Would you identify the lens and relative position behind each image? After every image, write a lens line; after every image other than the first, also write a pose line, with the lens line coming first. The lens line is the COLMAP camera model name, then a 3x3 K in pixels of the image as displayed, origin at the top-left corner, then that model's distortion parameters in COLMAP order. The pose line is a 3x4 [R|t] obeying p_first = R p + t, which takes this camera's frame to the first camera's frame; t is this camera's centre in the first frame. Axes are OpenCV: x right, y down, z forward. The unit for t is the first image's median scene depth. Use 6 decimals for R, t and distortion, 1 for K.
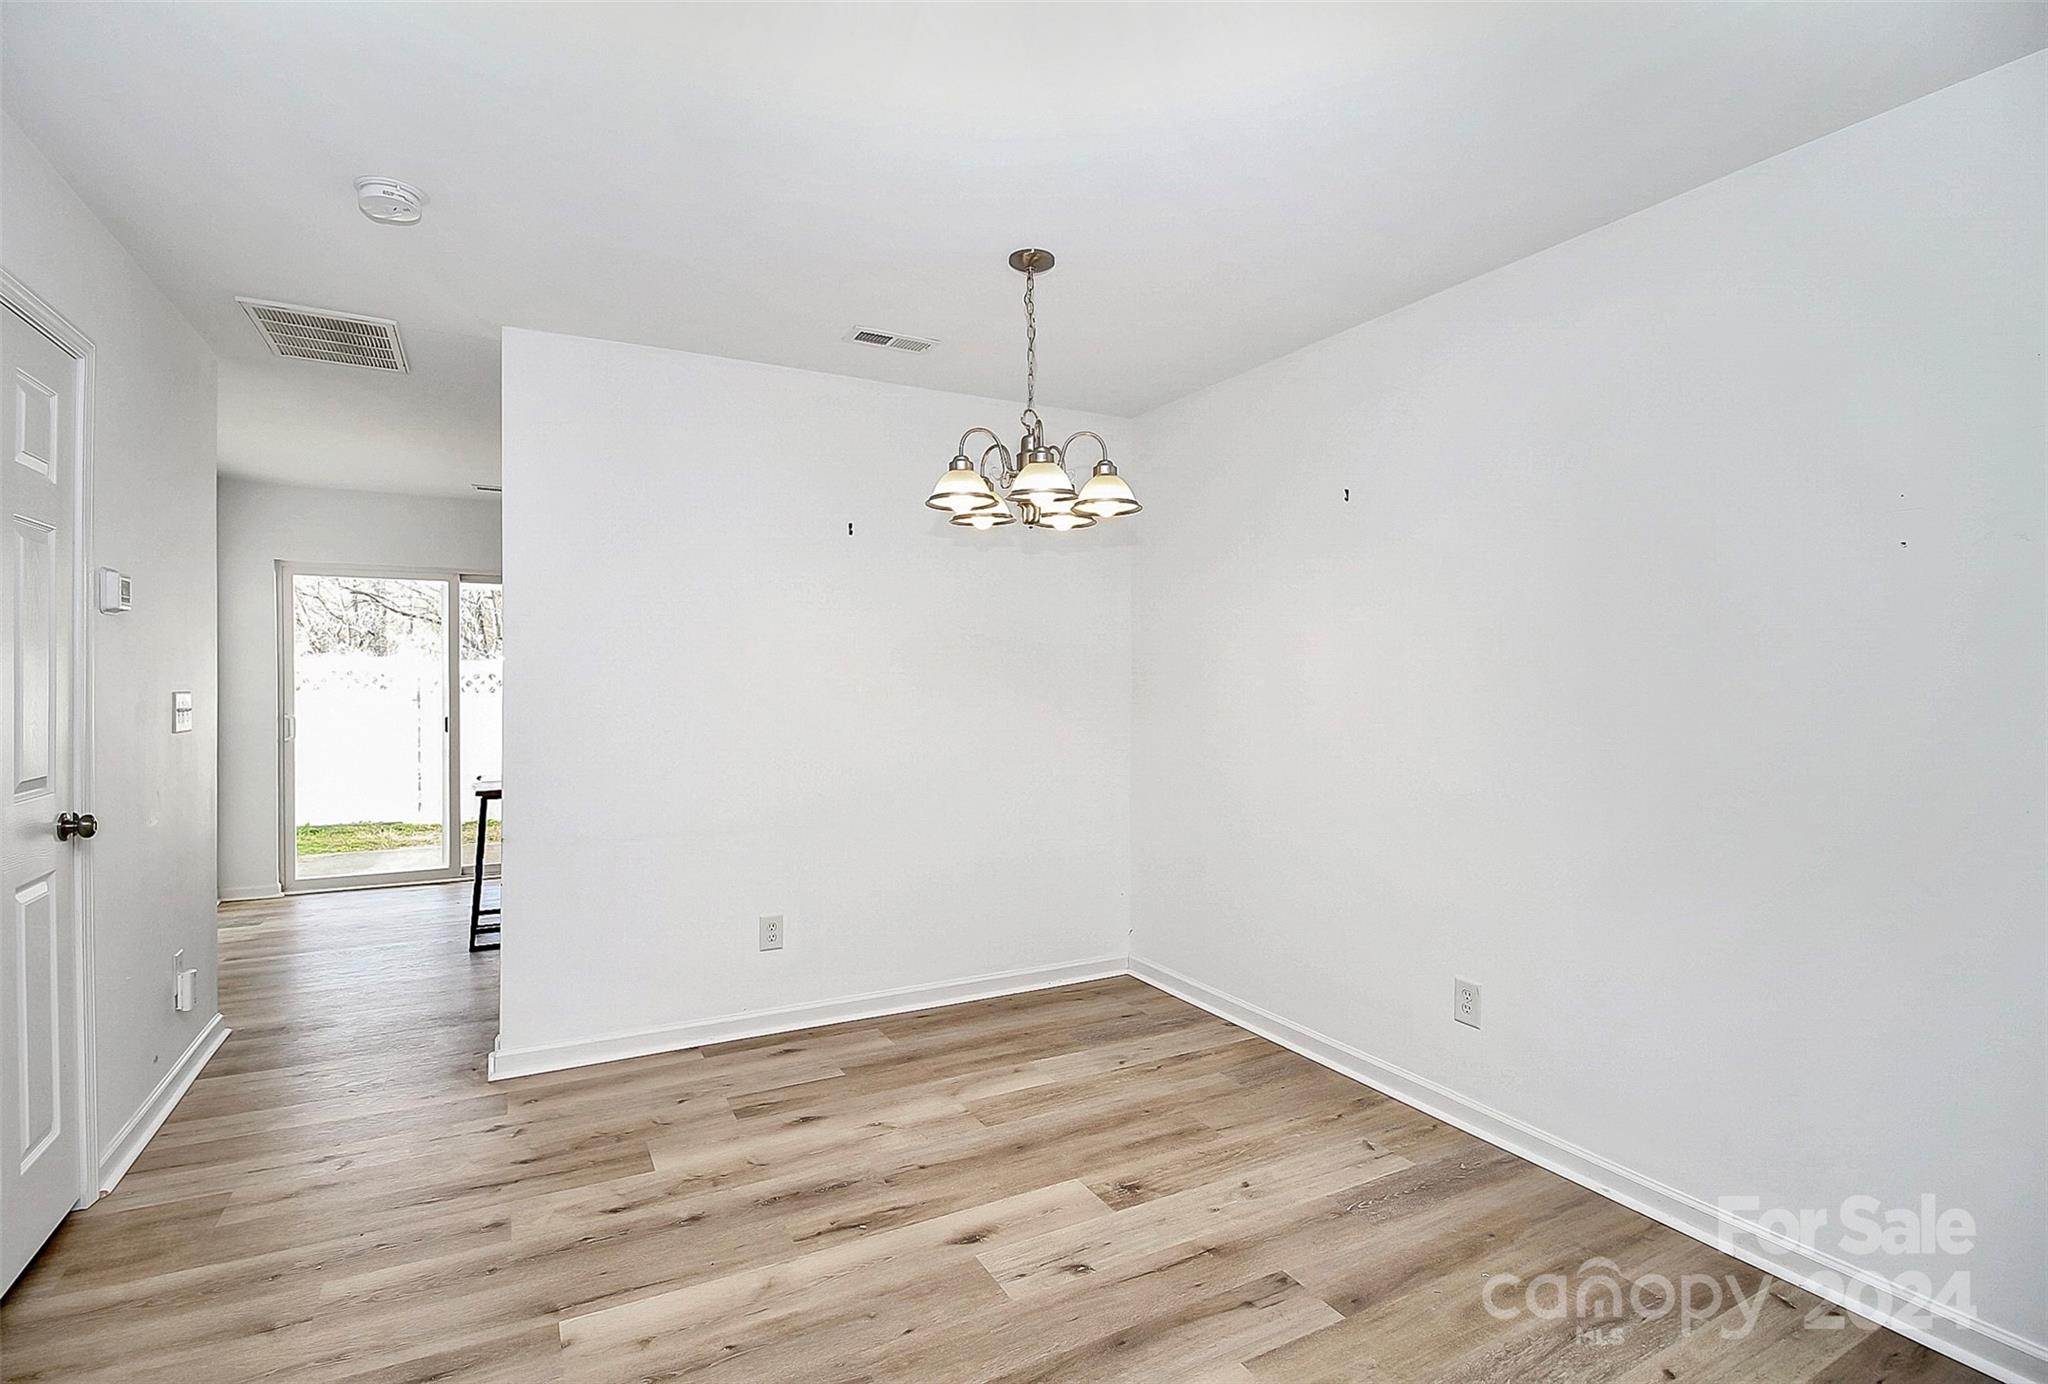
lens RADIAL K [[984.7, 0, 1023.0], [0, 984.7, 679.6], [0, 0, 1]] dist [0.002736, 0.000109]
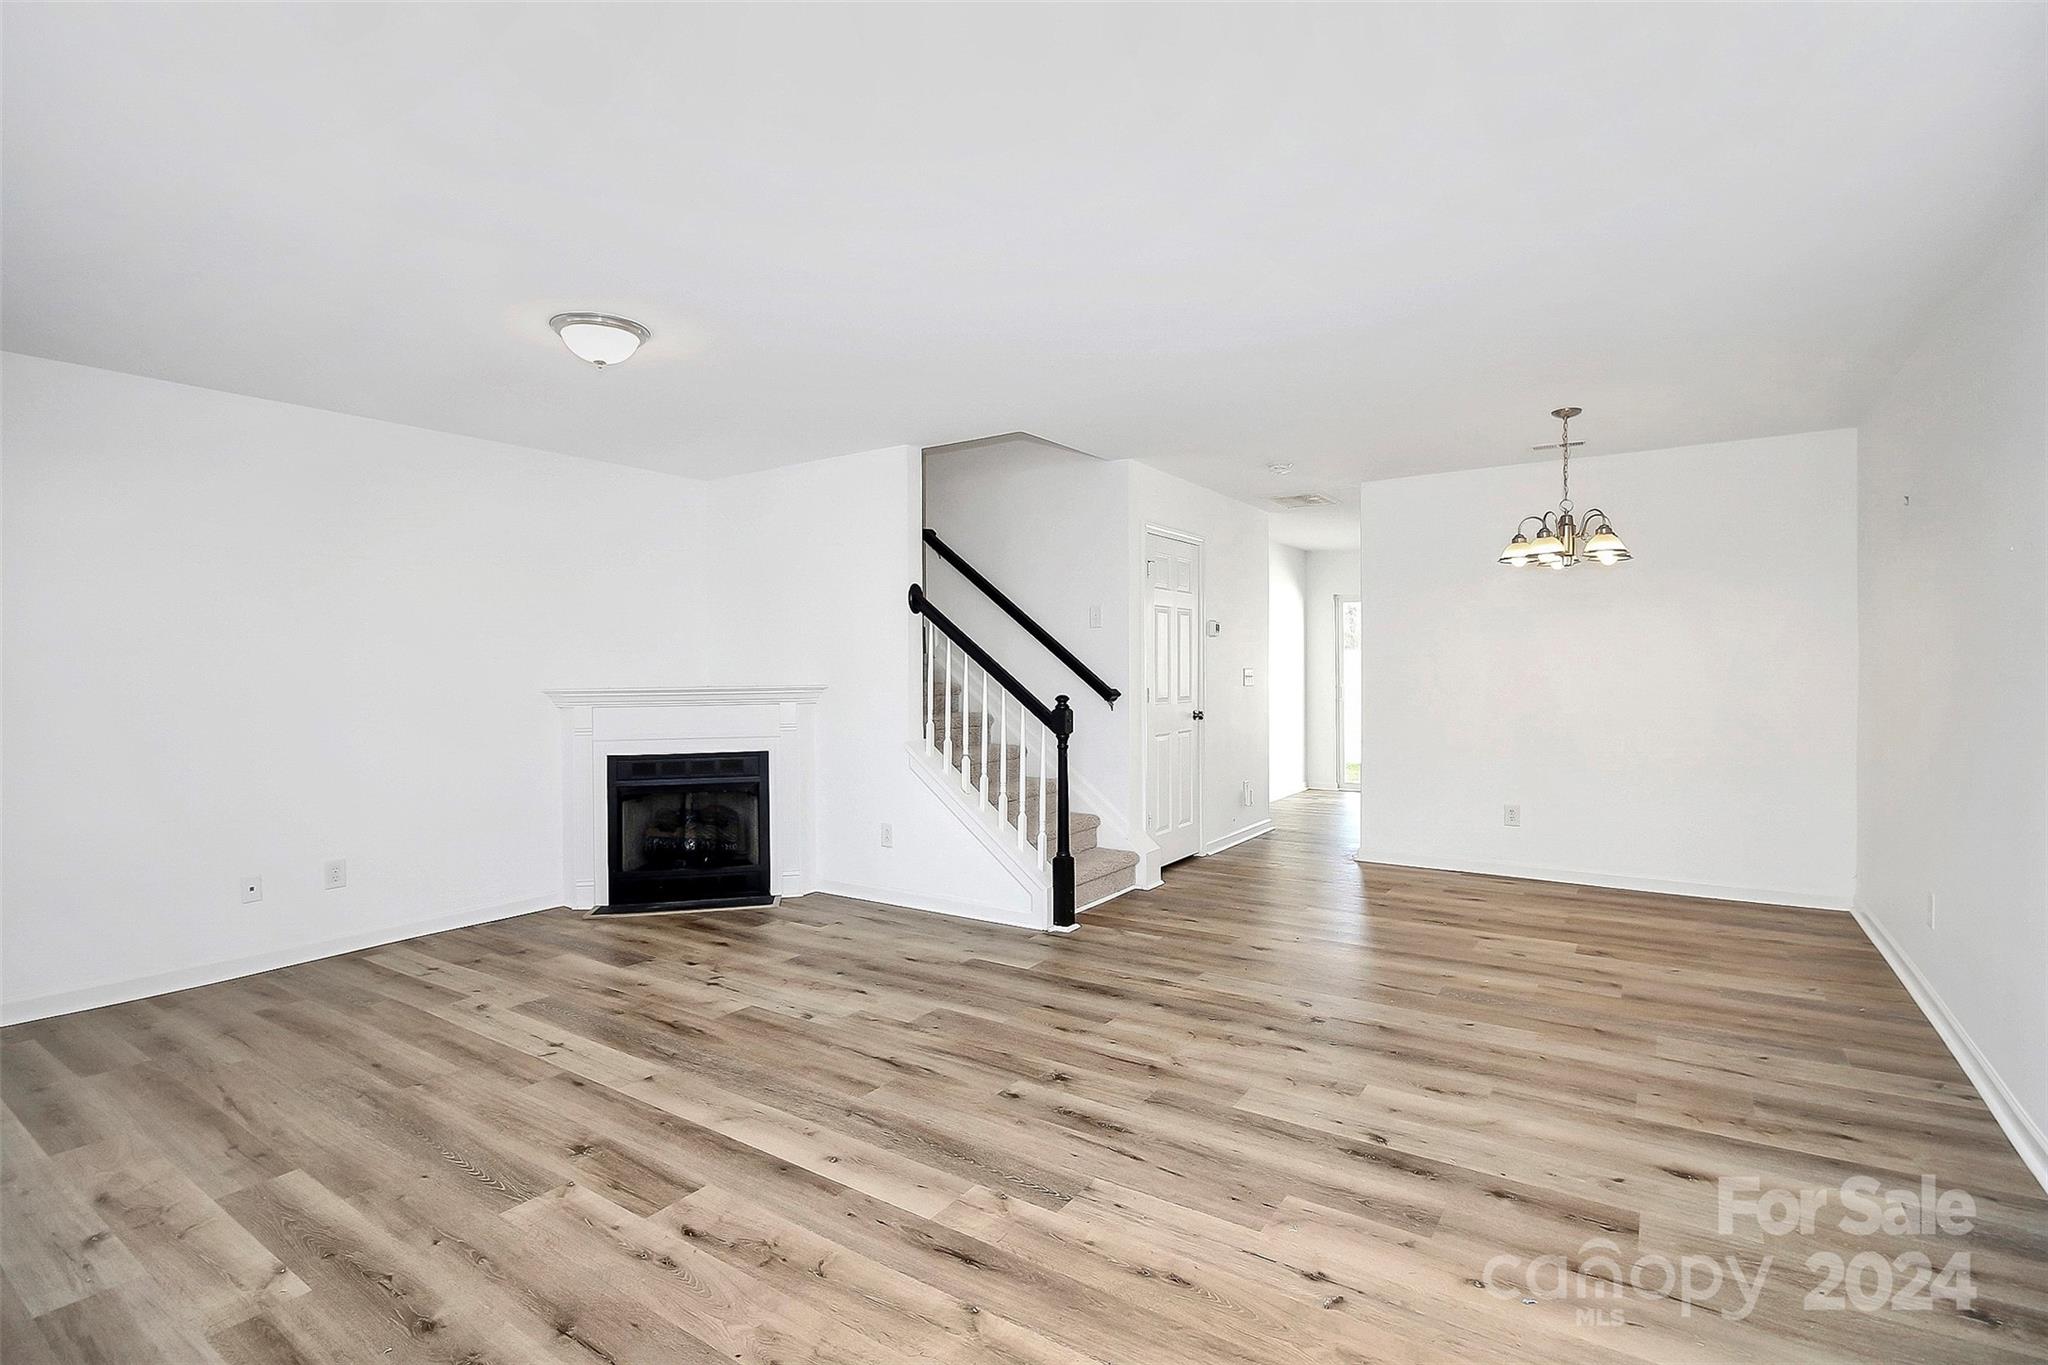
lens RADIAL K [[961.4, 0, 1017.6], [0, 961.4, 678.6], [0, 0, 1]] dist [-0.003436, -0.000467]
pose [[0.475110, 0.005100, -0.879911, 1.245013], [0.008215, 0.999914, 0.010232, 0.013471], [0.879888, -0.012090, 0.475028, -0.778277]]
